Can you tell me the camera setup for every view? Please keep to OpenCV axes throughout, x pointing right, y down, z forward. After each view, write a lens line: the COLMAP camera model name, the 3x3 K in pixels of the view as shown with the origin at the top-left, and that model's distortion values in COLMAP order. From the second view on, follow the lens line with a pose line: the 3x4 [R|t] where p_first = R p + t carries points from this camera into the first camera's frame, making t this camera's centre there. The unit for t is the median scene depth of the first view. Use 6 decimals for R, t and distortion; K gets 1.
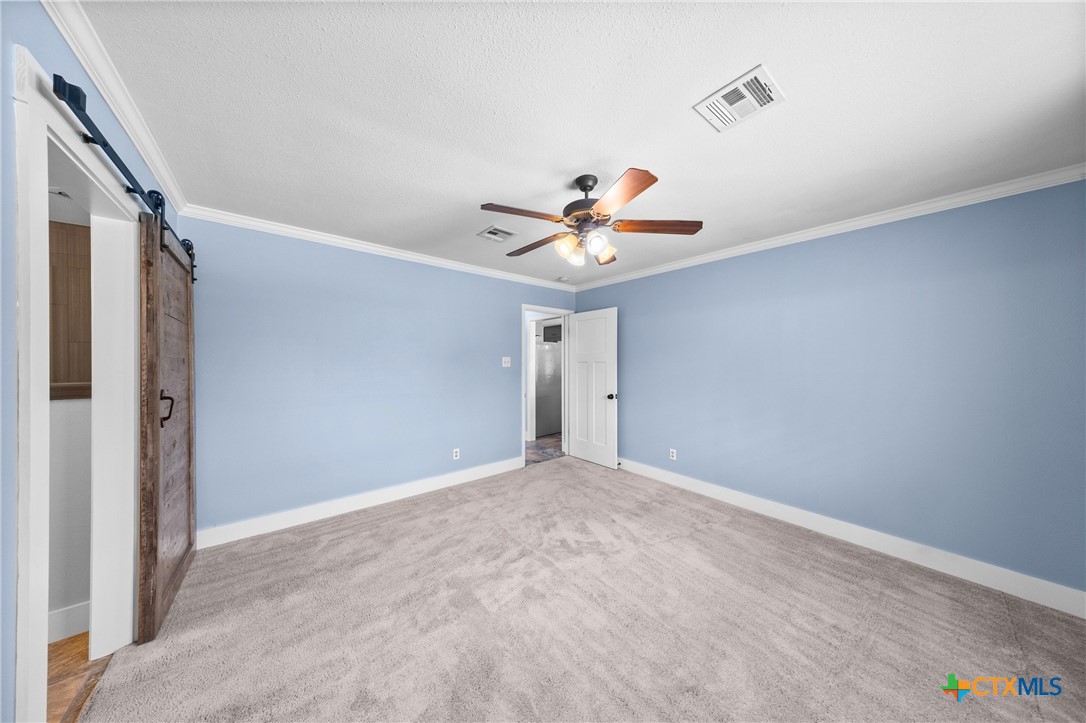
lens RADIAL K [[315.0, 0, 550.5], [0, 315.0, 357.4], [0, 0, 1]] dist [-0.005709, 0.000154]
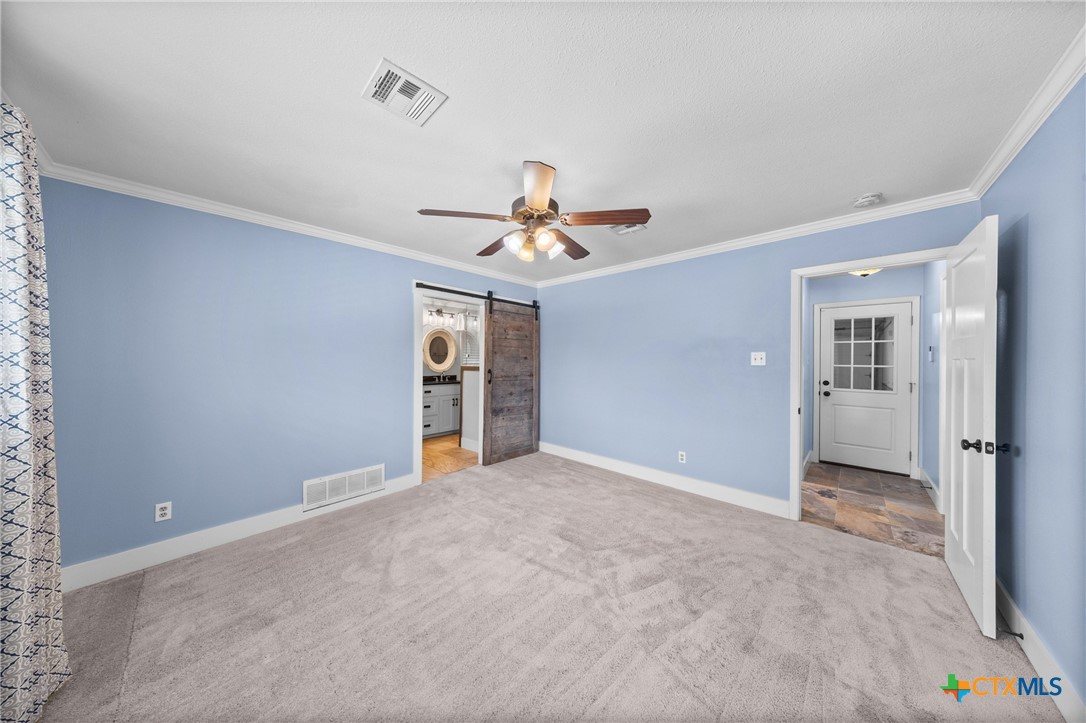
lens RADIAL K [[315.0, 0, 532.4], [0, 315.0, 355.0], [0, 0, 1]] dist [-0.005709, 0.000154]
pose [[0.166494, 0.000126, -0.986042, 0.517833], [-0.005679, 0.999984, -0.000831, 0.010323], [0.986026, 0.005738, 0.166492, 0.393773]]
